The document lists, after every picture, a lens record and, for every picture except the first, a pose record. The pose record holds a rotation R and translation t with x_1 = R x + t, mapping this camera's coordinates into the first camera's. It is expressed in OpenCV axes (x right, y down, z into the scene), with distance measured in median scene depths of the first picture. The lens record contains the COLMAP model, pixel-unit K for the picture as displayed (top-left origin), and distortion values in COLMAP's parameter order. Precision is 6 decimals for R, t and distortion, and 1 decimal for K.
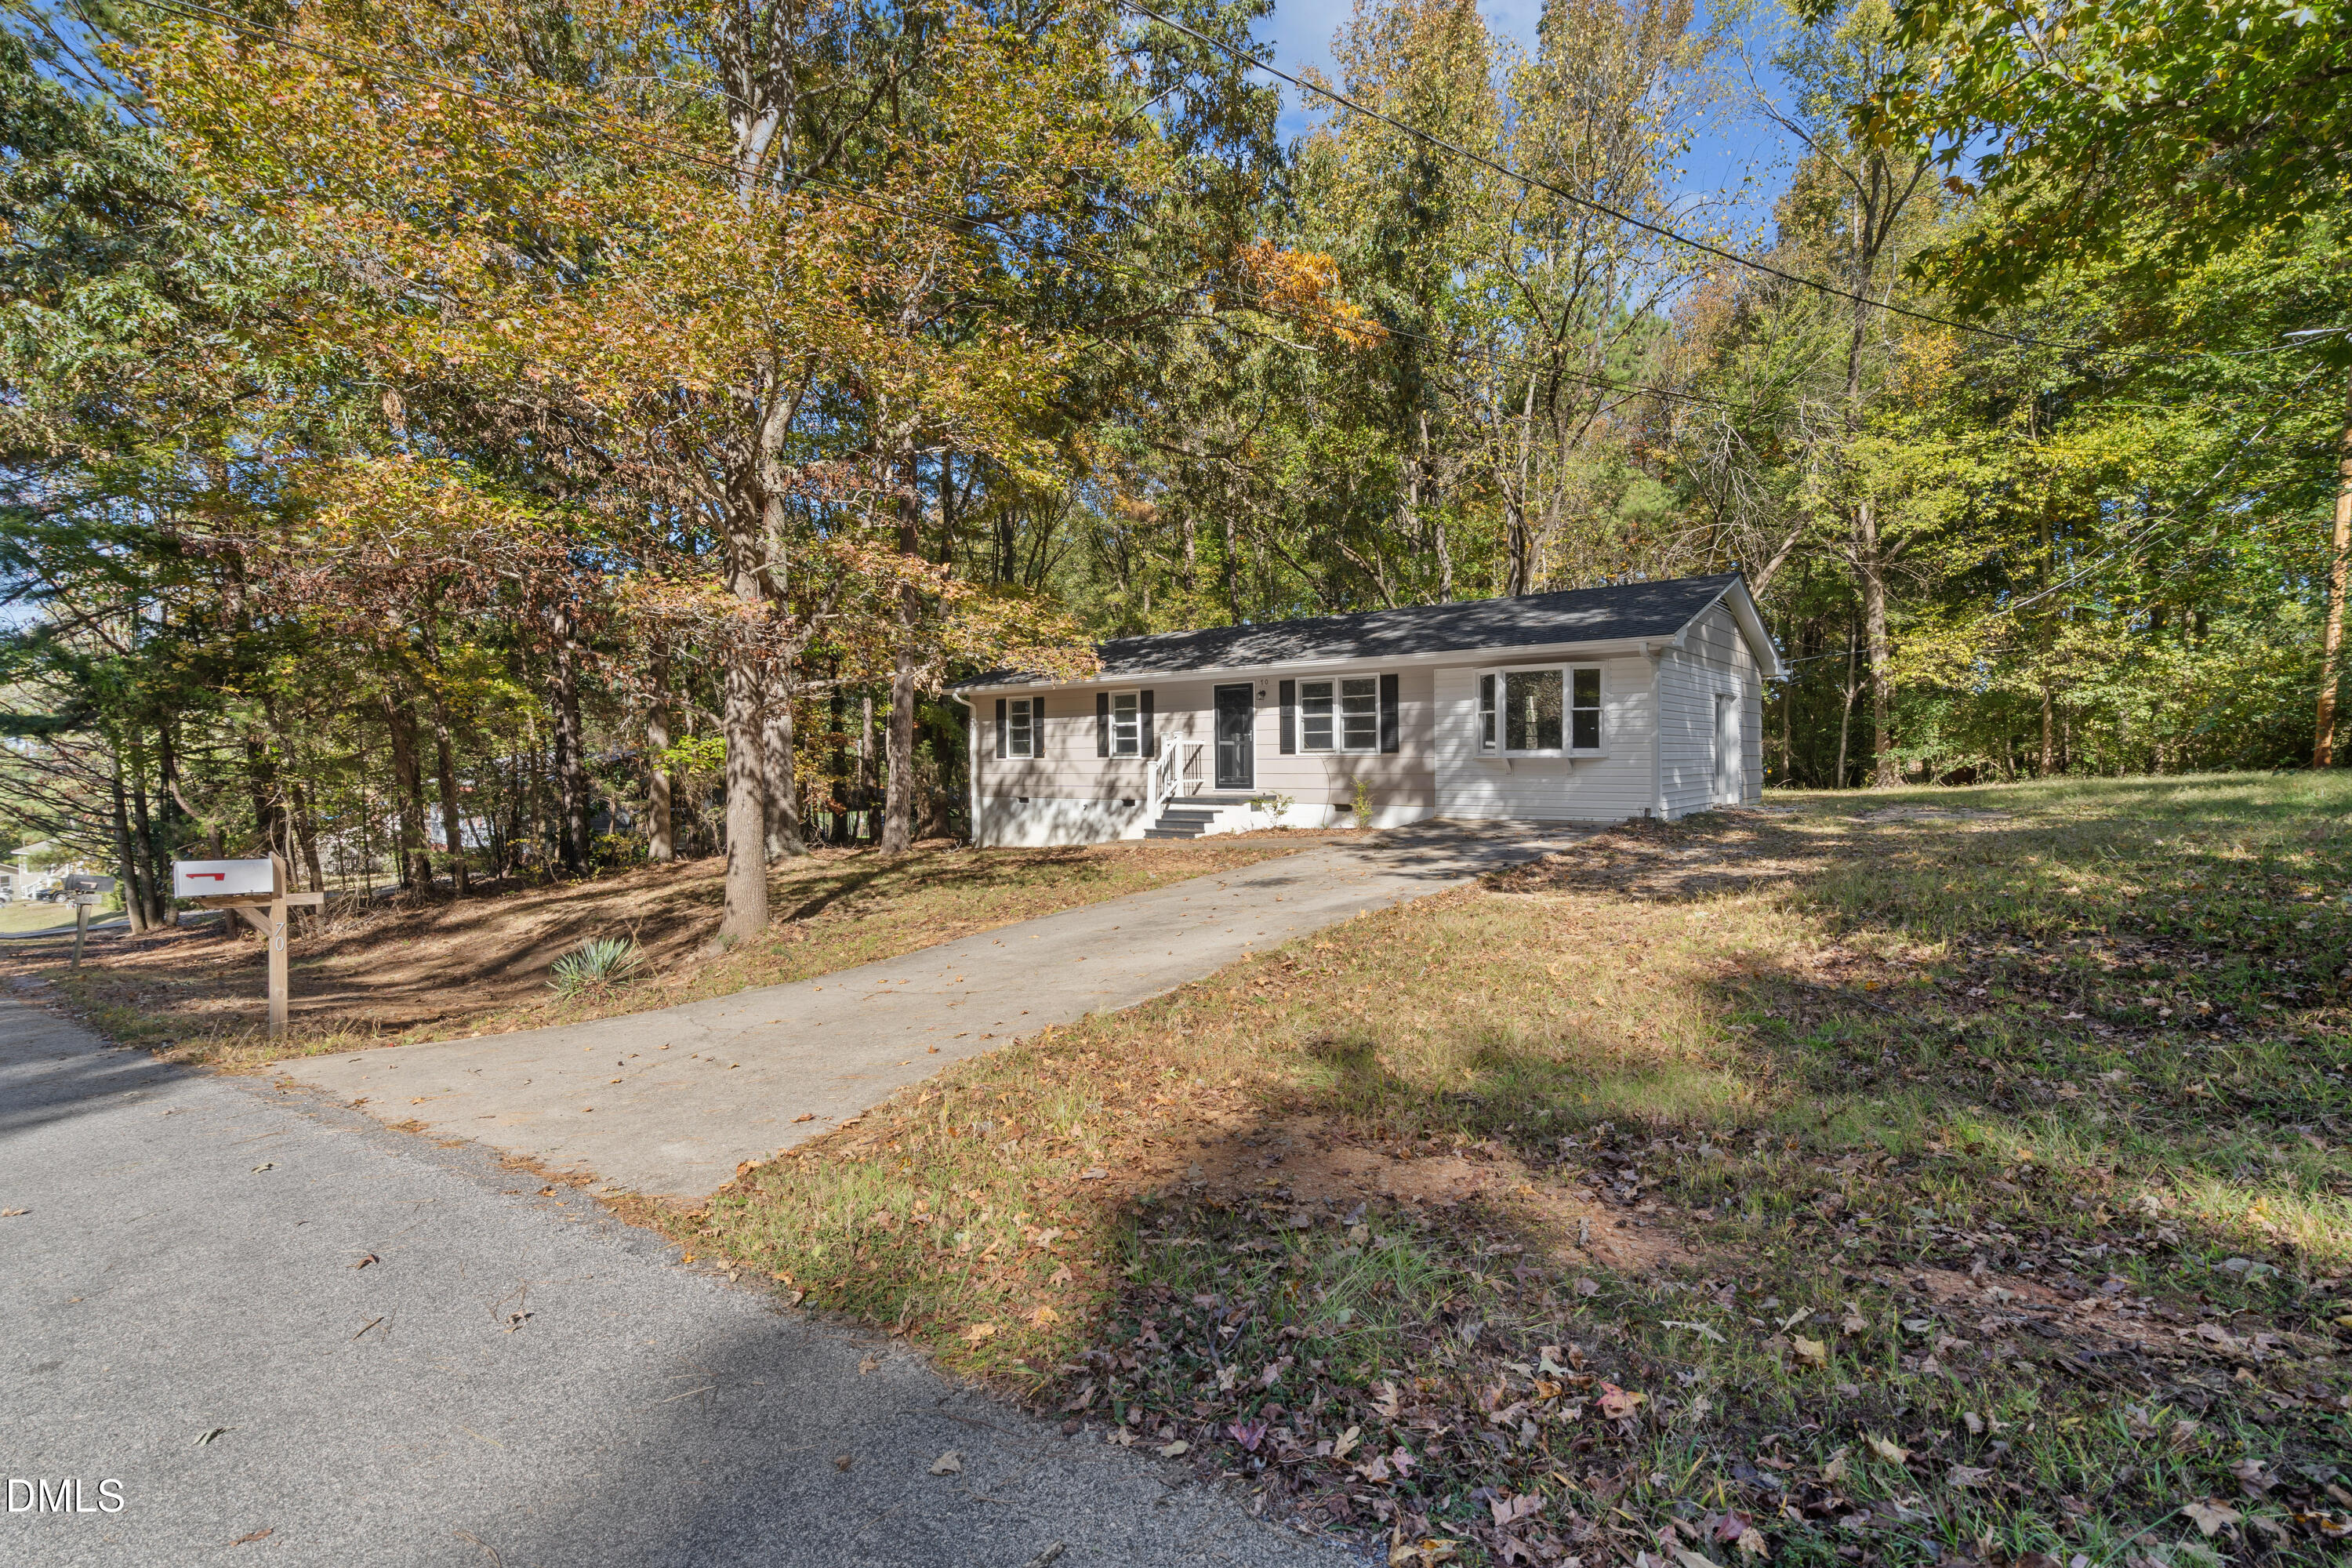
lens RADIAL K [[1072.5, 0, 1175.9], [0, 1072.5, 777.1], [0, 0, 1]] dist [-0.005905, 0.000418]
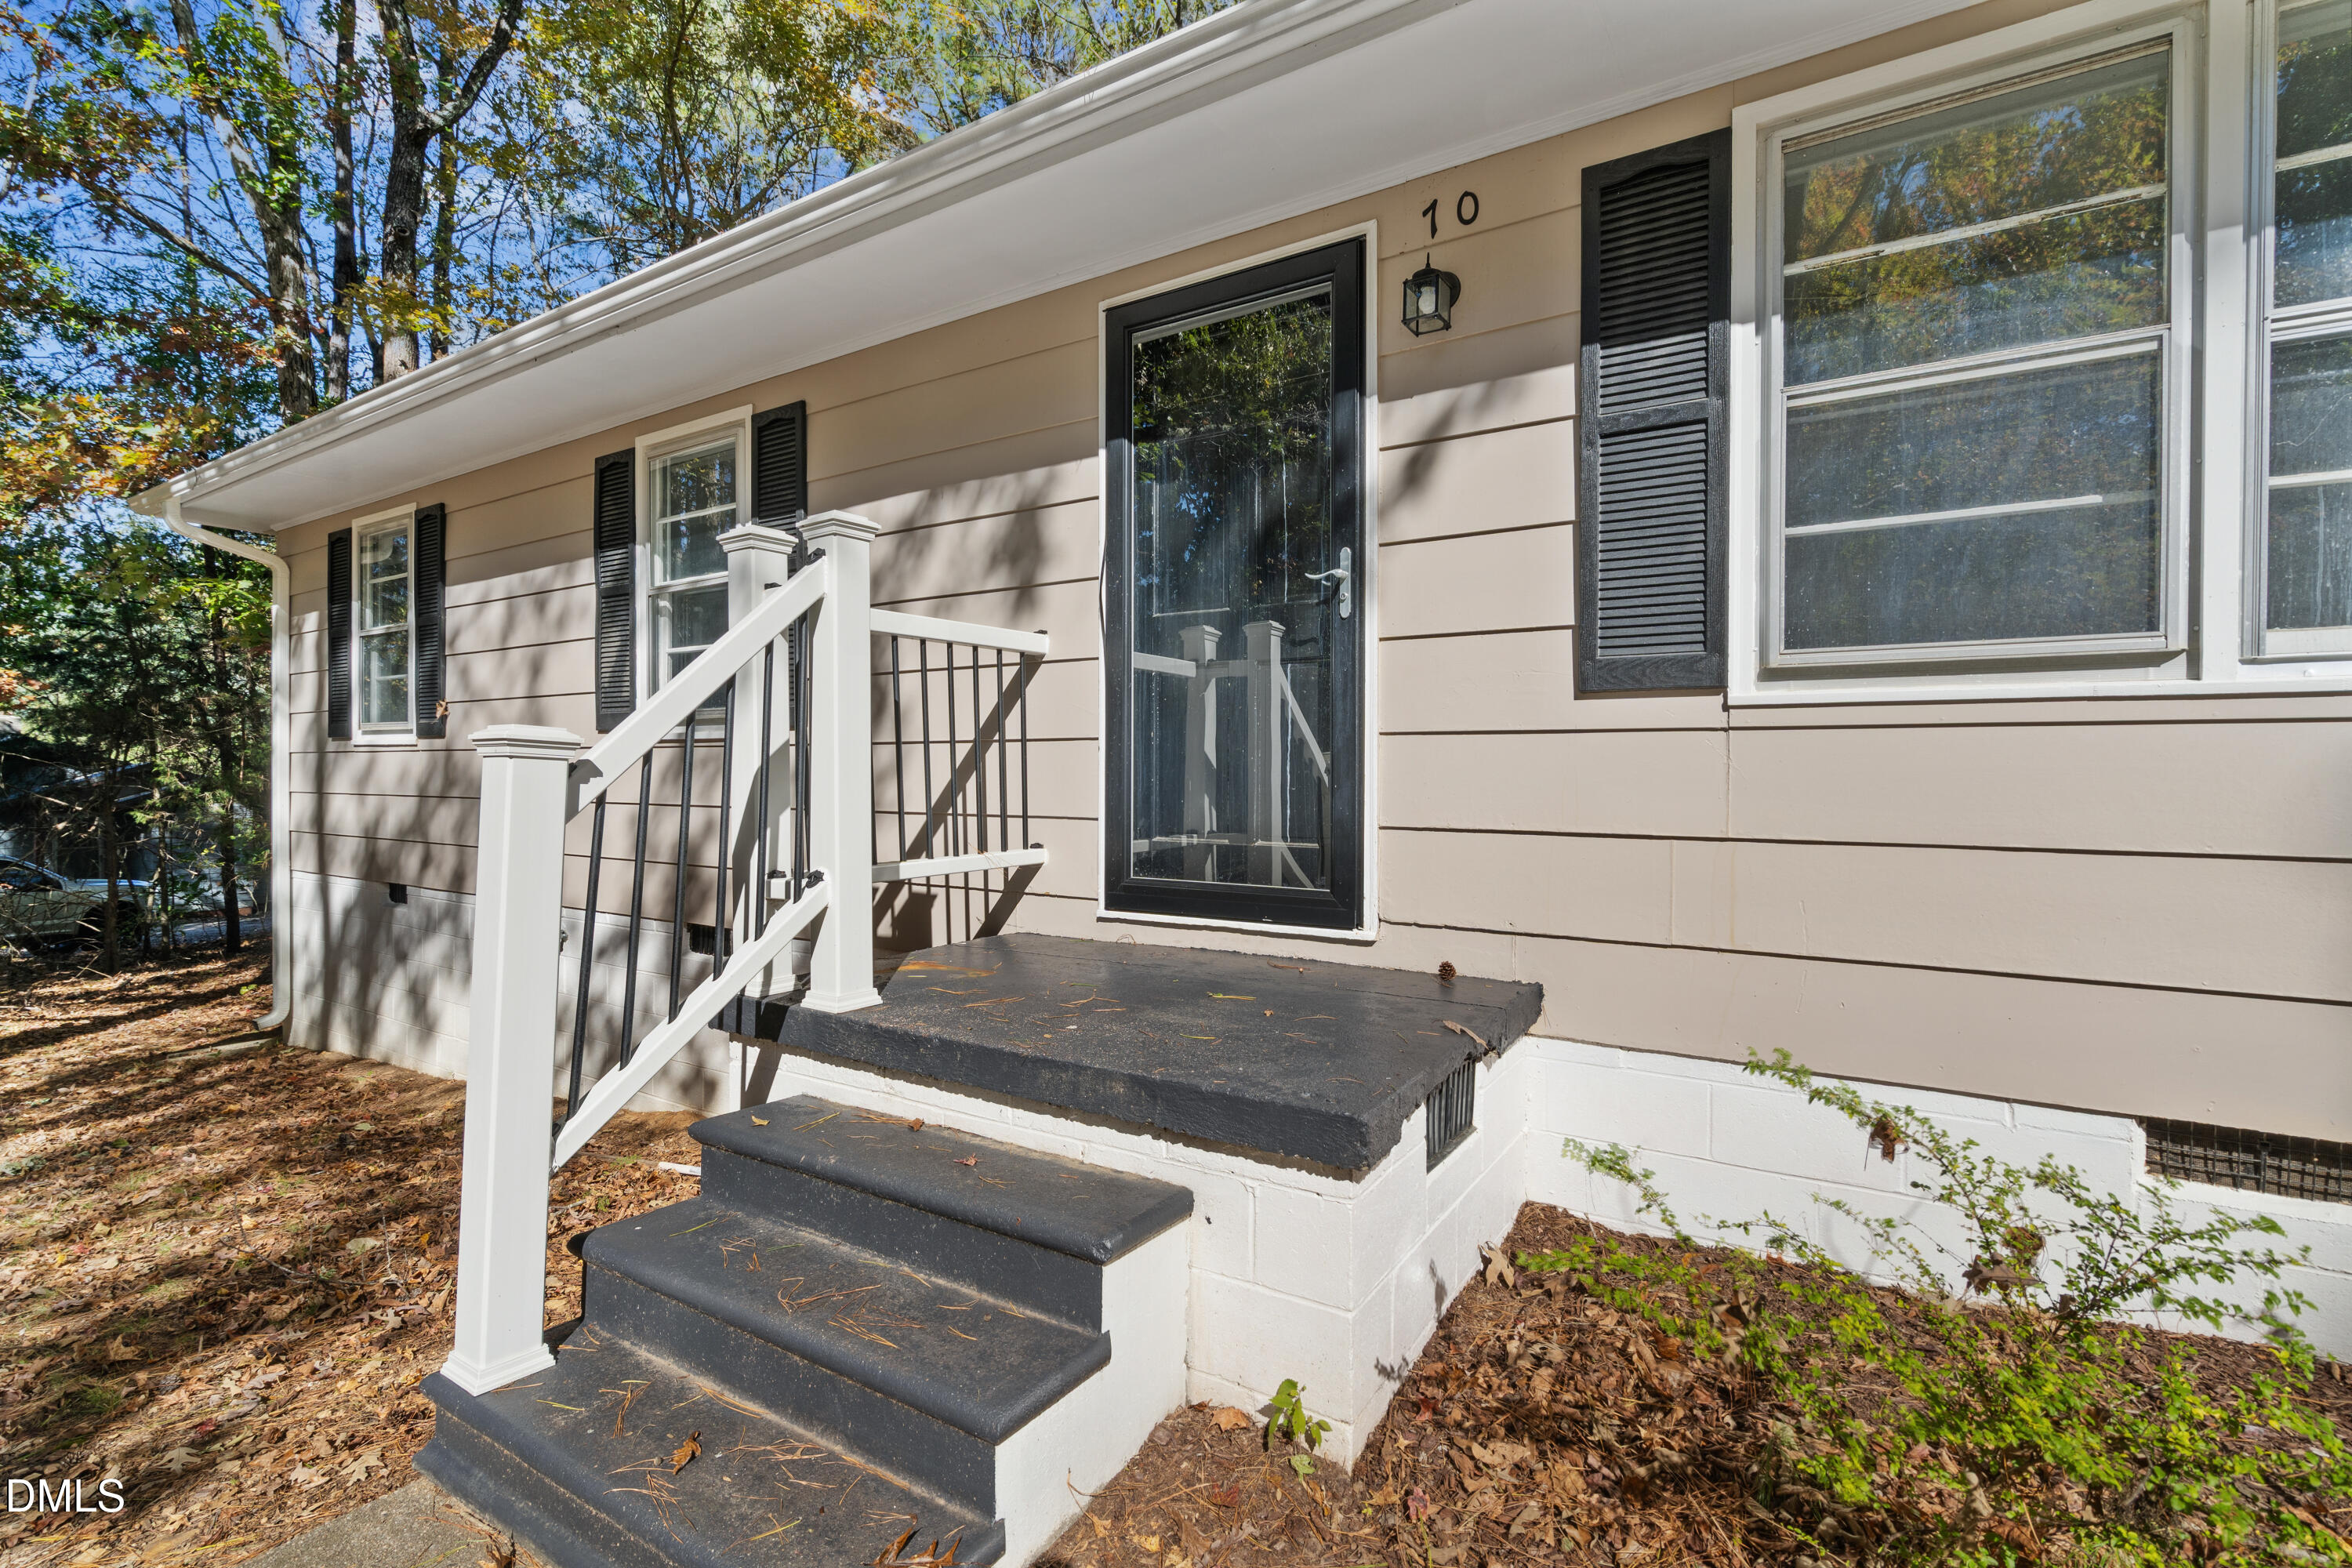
lens RADIAL K [[1072.5, 0, 1176.1], [0, 1072.5, 786.9], [0, 0, 1]] dist [-0.005905, 0.000418]
pose [[0.999394, 0.019656, 0.028711, 0.040539], [-0.019534, 0.999799, -0.004534, -0.008961], [-0.028795, 0.003971, 0.999577, 0.863112]]
